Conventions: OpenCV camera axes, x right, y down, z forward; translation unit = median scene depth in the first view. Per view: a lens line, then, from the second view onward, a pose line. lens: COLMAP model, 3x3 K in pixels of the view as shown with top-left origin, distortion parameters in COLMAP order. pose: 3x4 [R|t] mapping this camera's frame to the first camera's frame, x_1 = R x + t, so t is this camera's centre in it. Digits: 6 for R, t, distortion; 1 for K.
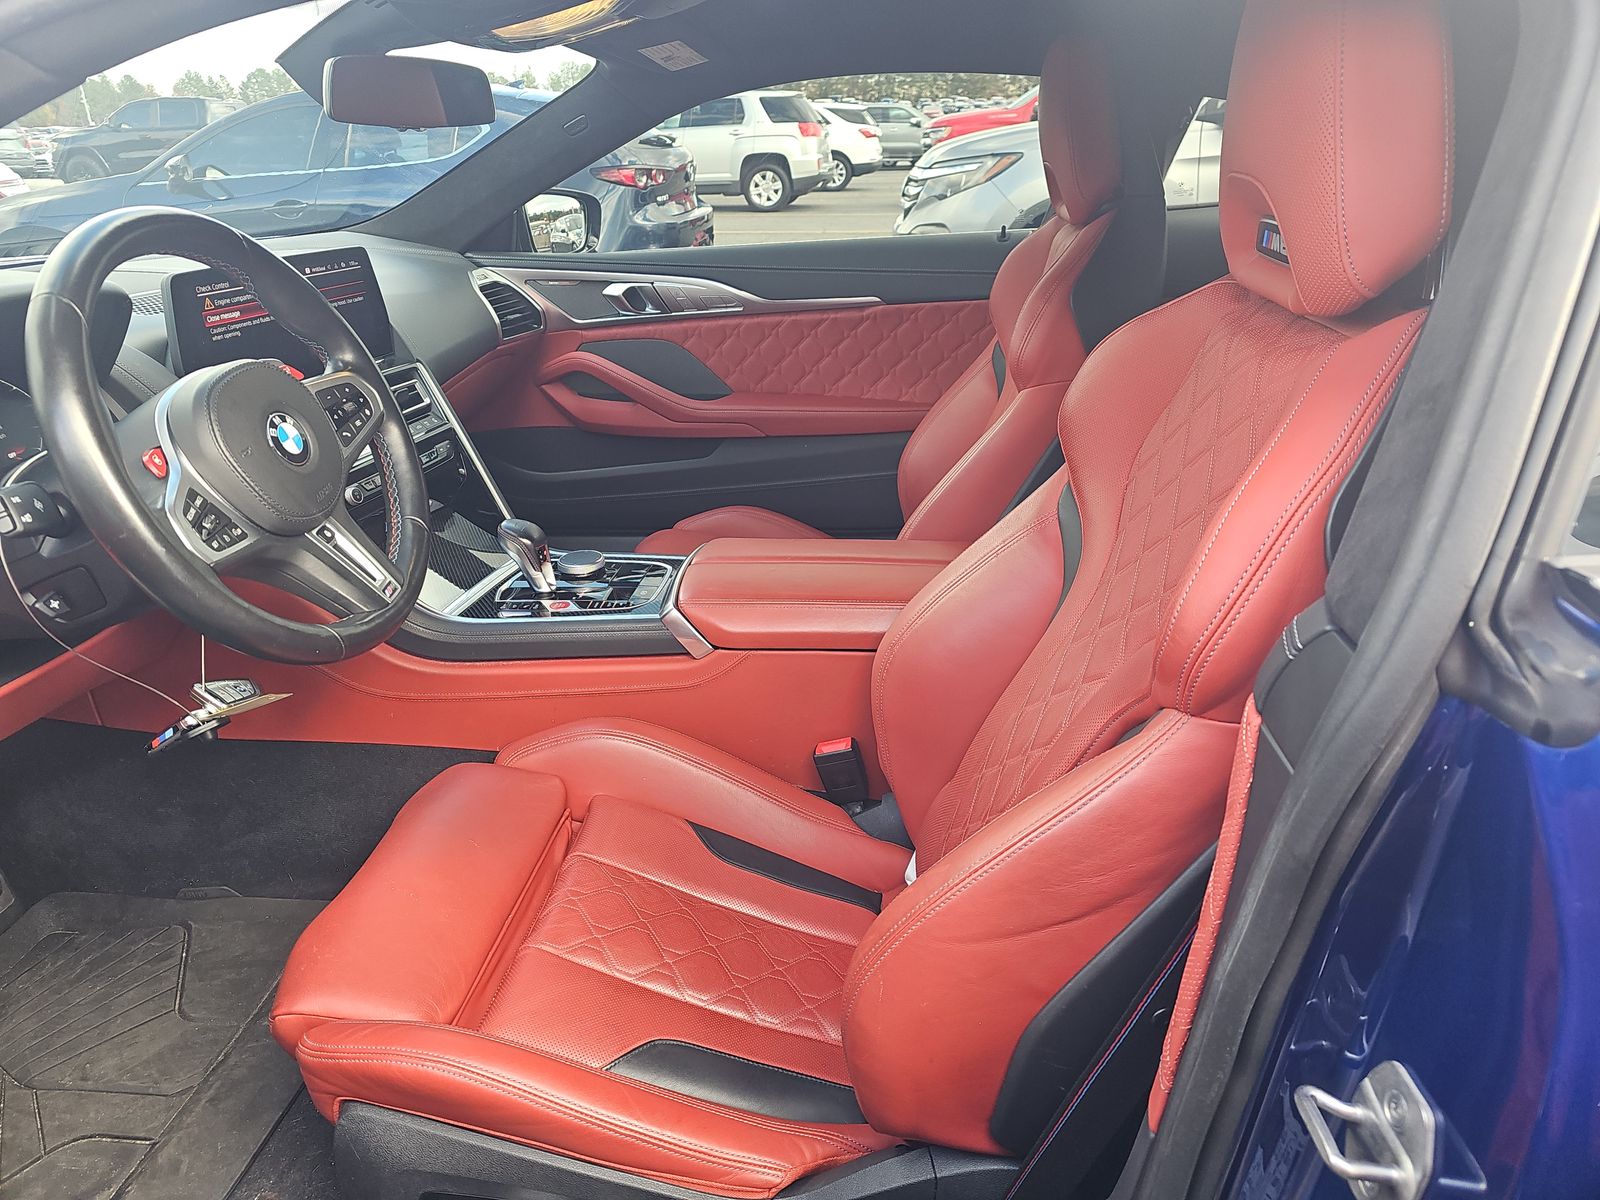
lens RADIAL K [[1048.1, 0, 800.0], [0, 1048.1, 600.0], [0, 0, 1]] dist [0.030841, 0.000574]
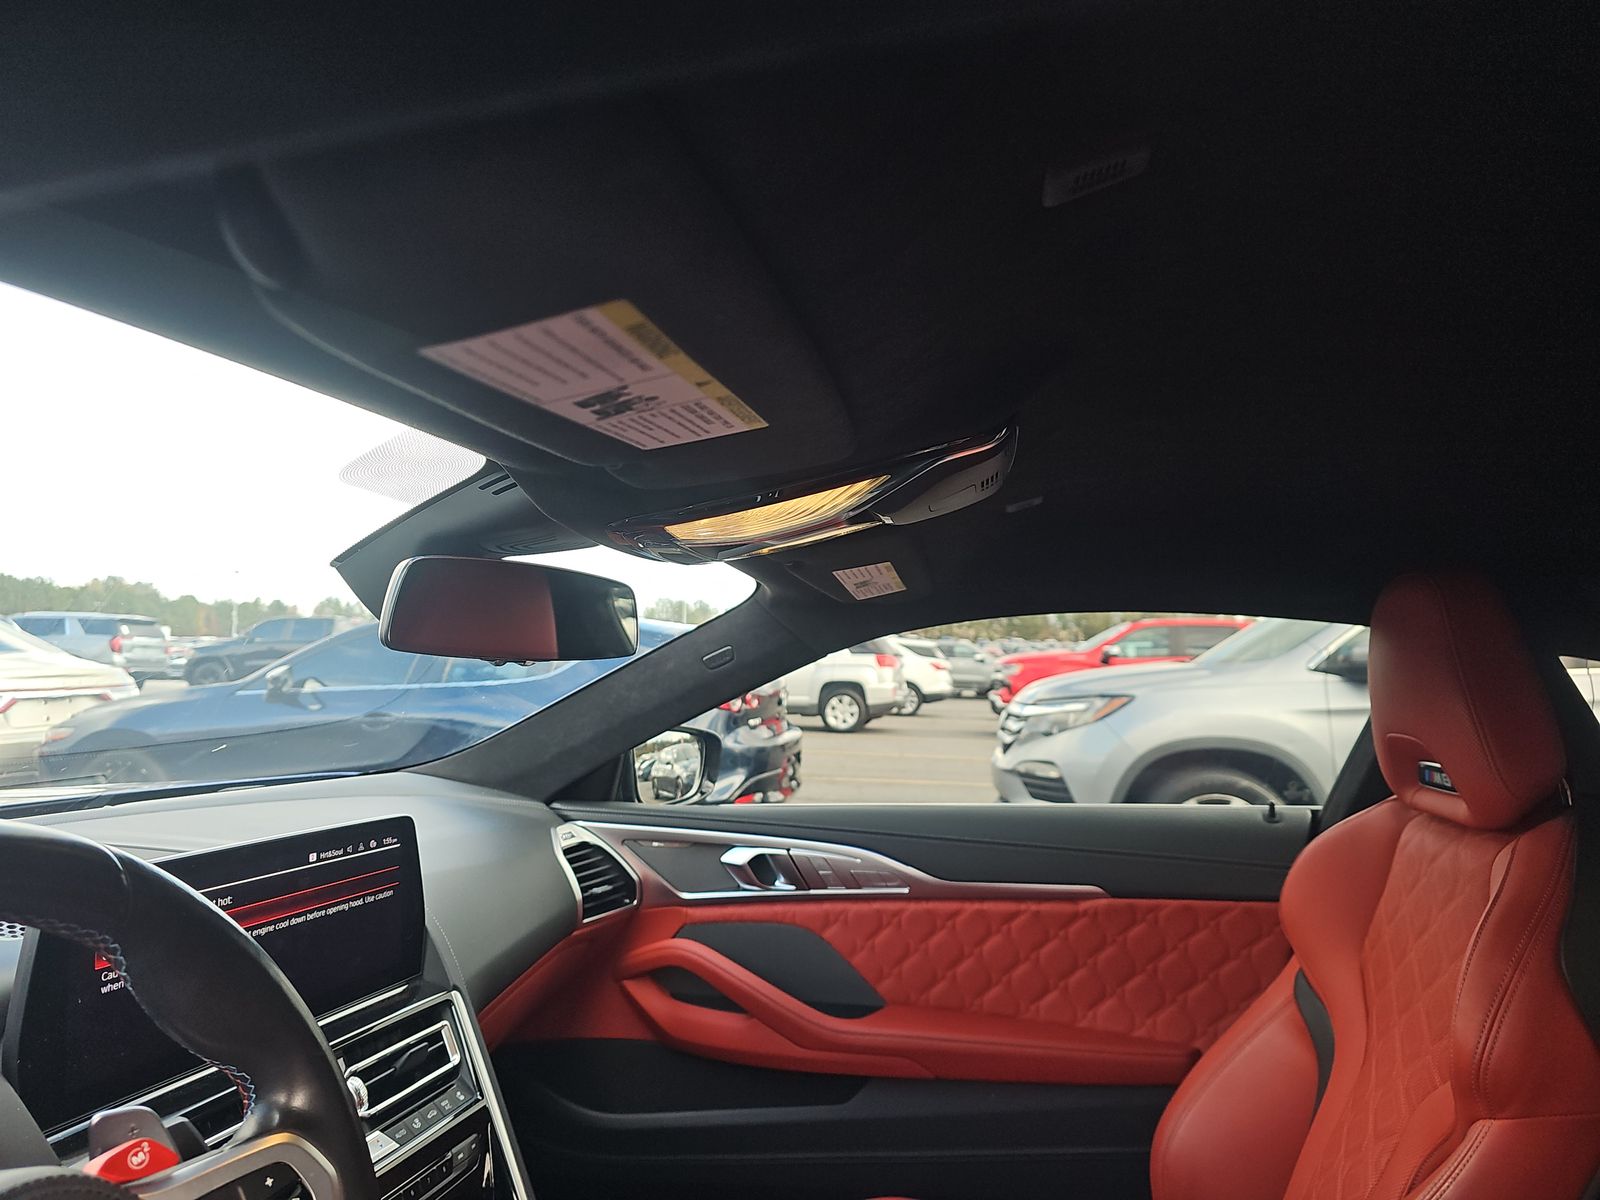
lens RADIAL K [[1004.8, 0, 800.0], [0, 1004.8, 600.0], [0, 0, 1]] dist [0.000548, 0.000704]
pose [[0.998127, 0.038444, -0.047579, -0.100317], [-0.055964, 0.887911, -0.456598, -0.126869], [0.024693, 0.458406, 0.888400, 0.267332]]
